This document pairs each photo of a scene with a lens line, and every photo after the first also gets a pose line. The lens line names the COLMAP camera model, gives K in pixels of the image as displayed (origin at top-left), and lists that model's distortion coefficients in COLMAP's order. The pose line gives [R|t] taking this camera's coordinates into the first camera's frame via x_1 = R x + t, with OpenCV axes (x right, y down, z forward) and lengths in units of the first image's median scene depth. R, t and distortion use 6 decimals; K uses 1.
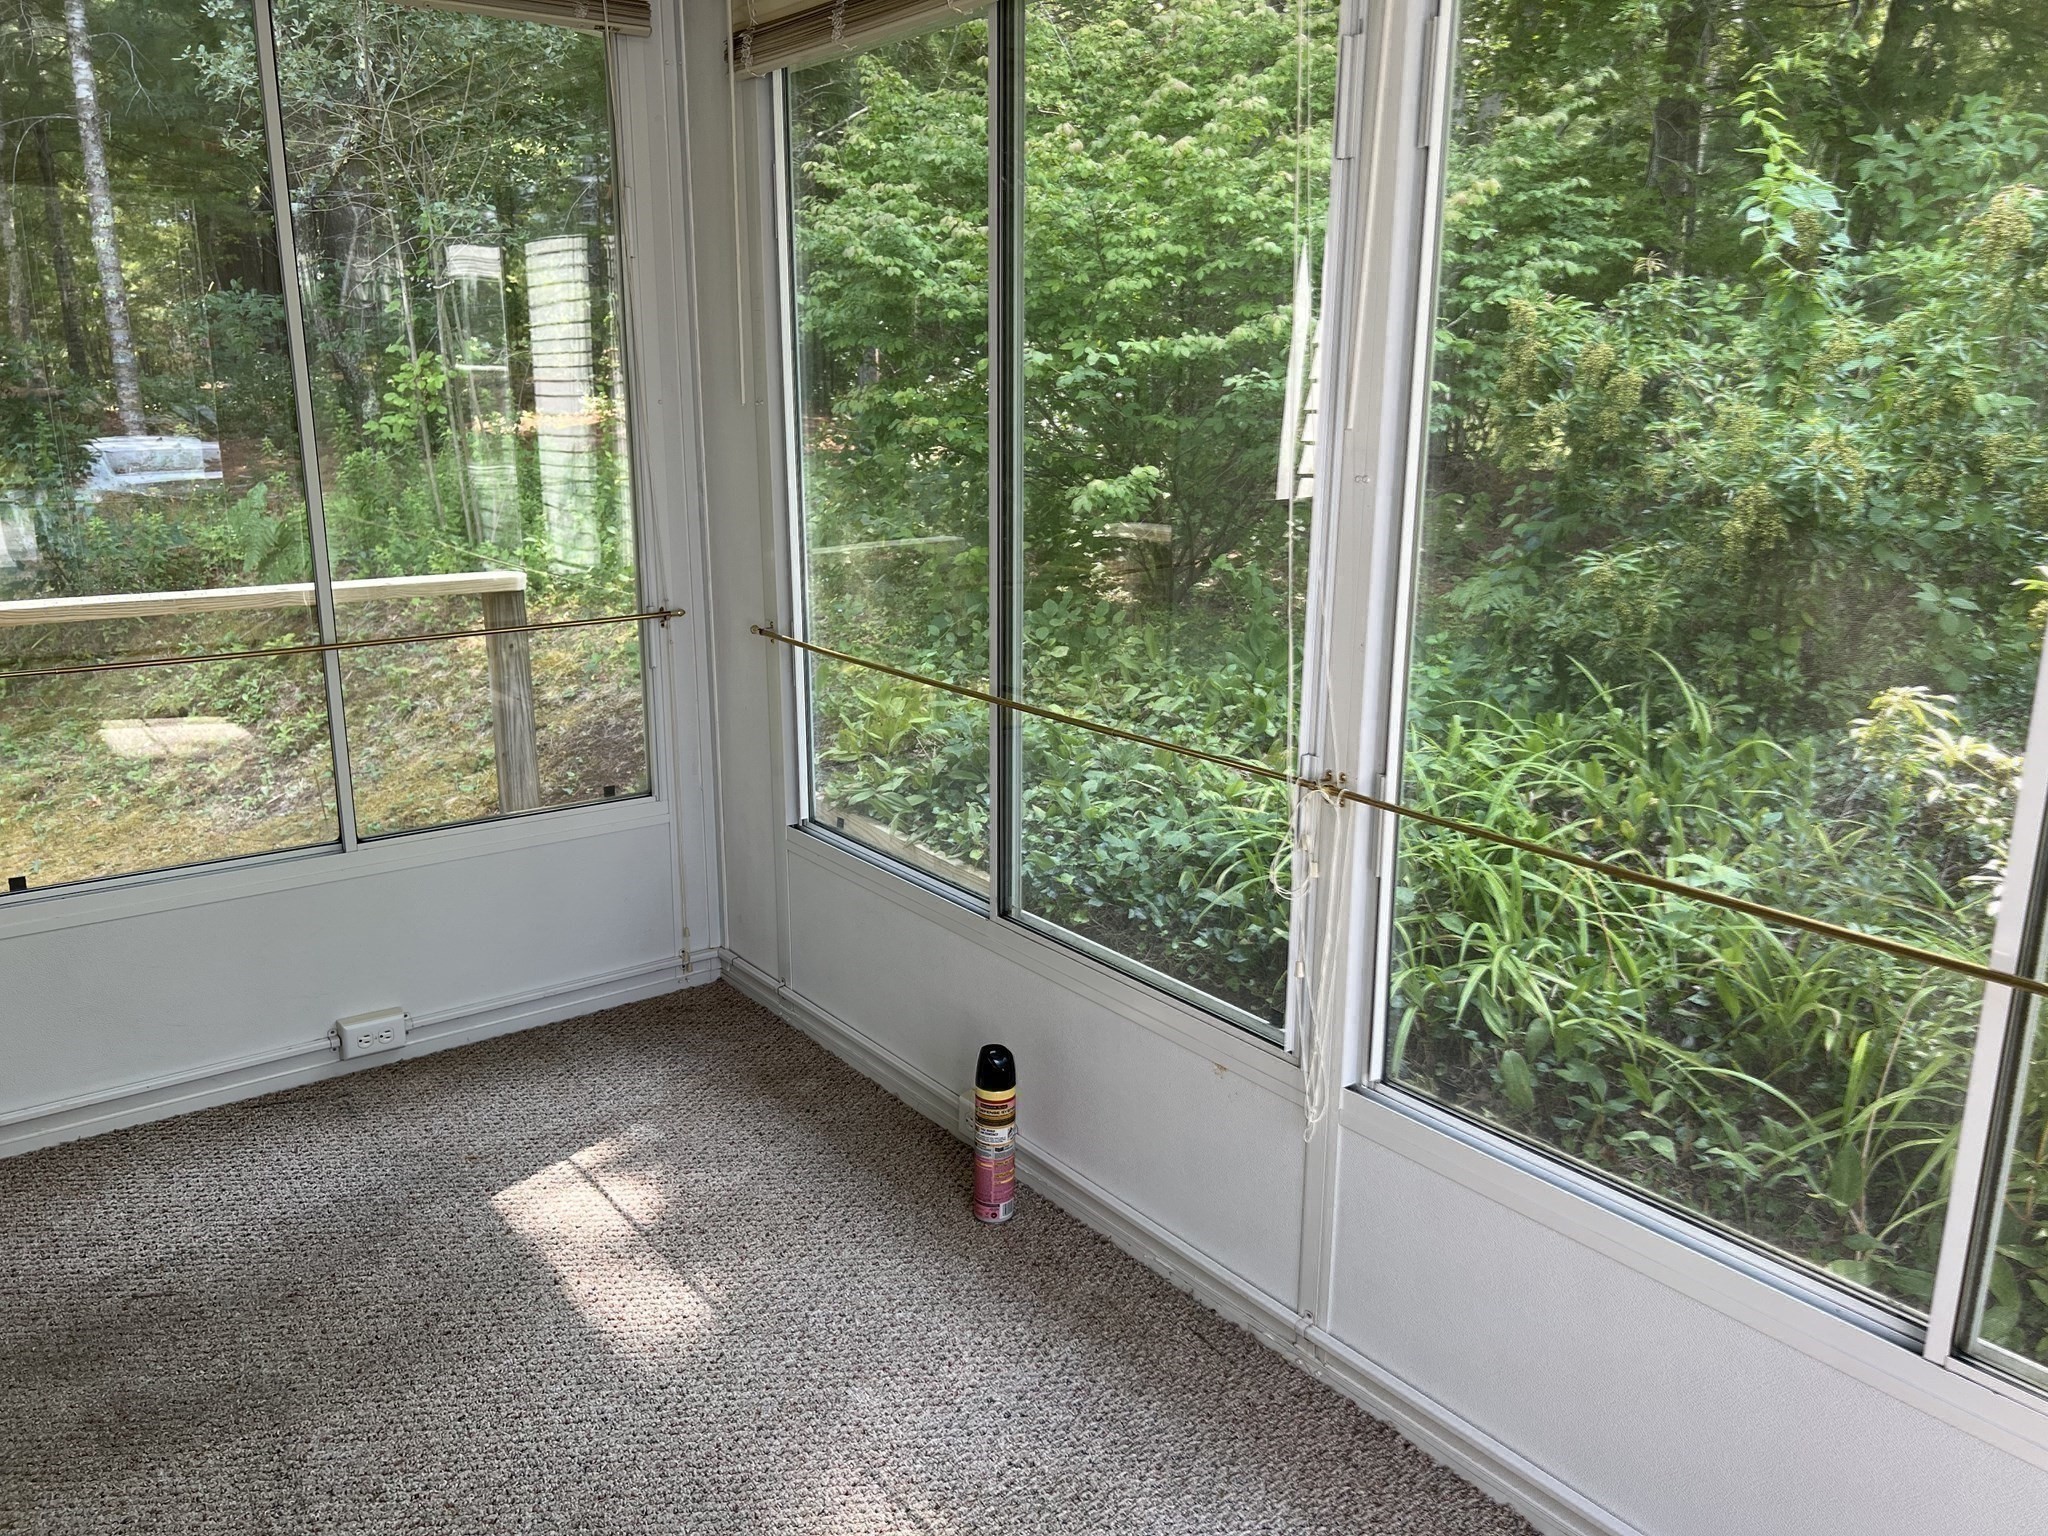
lens RADIAL K [[1508.3, 0, 1024.0], [0, 1508.3, 768.0], [0, 0, 1]] dist [-0.009449, -0.007991]
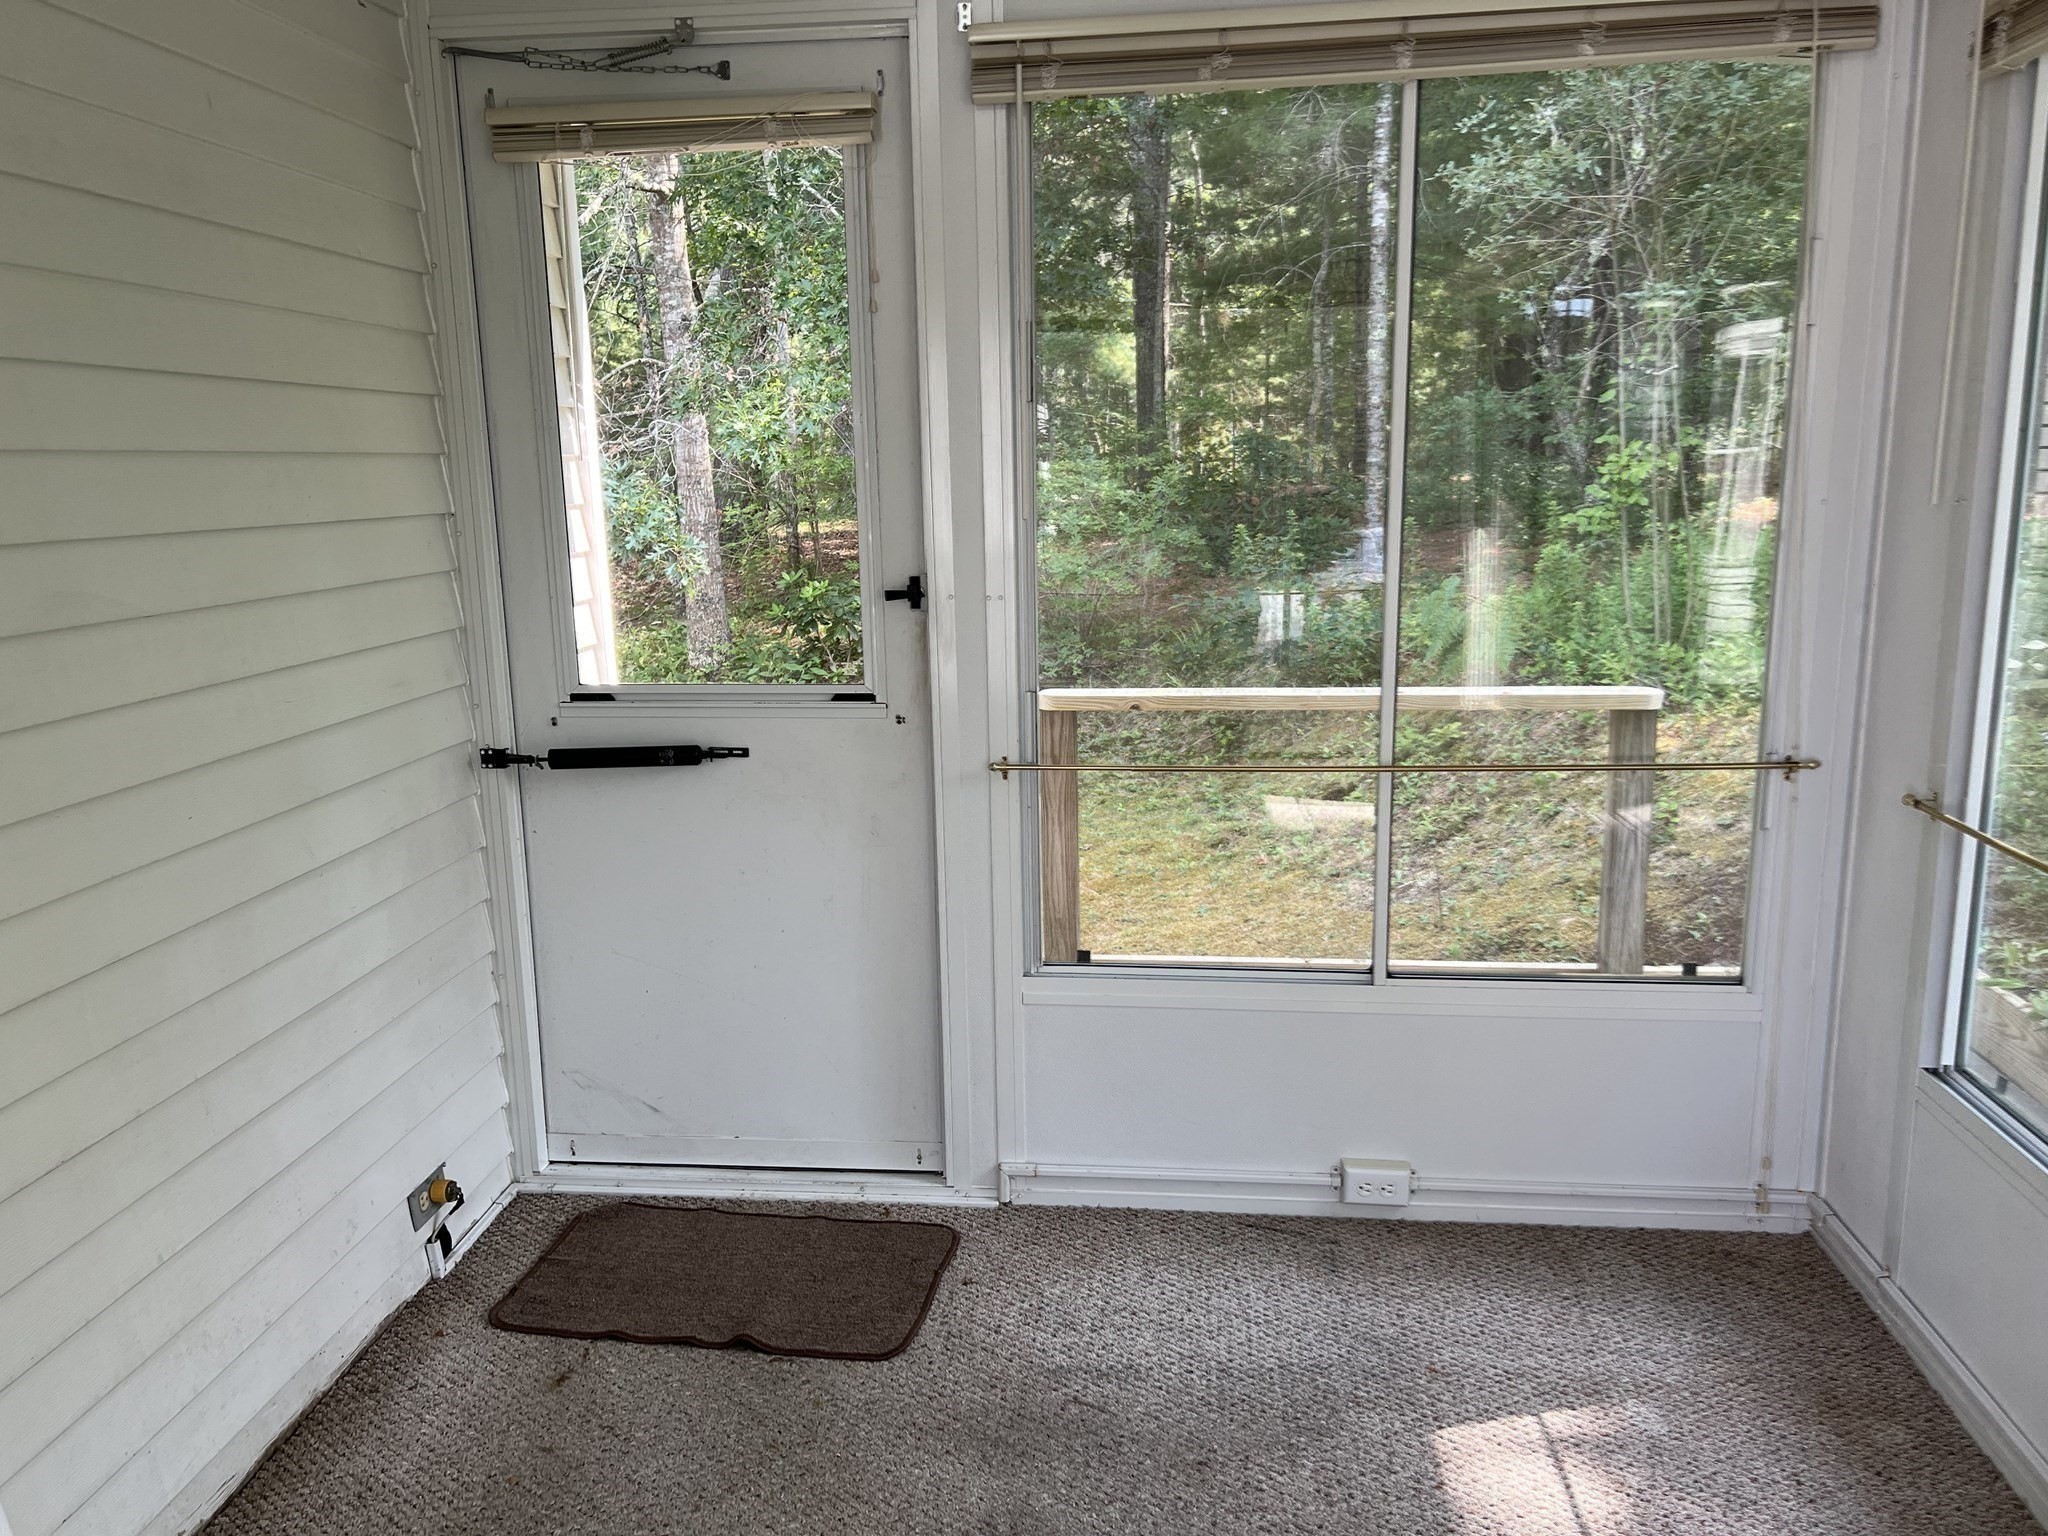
lens RADIAL K [[1504.7, 0, 1024.0], [0, 1504.7, 768.0], [0, 0, 1]] dist [0.024634, -0.029270]
pose [[0.714208, 0.107929, -0.691562, 0.024910], [-0.145305, 0.989377, 0.004344, -0.044286], [0.684685, 0.097385, 0.722304, 0.141643]]
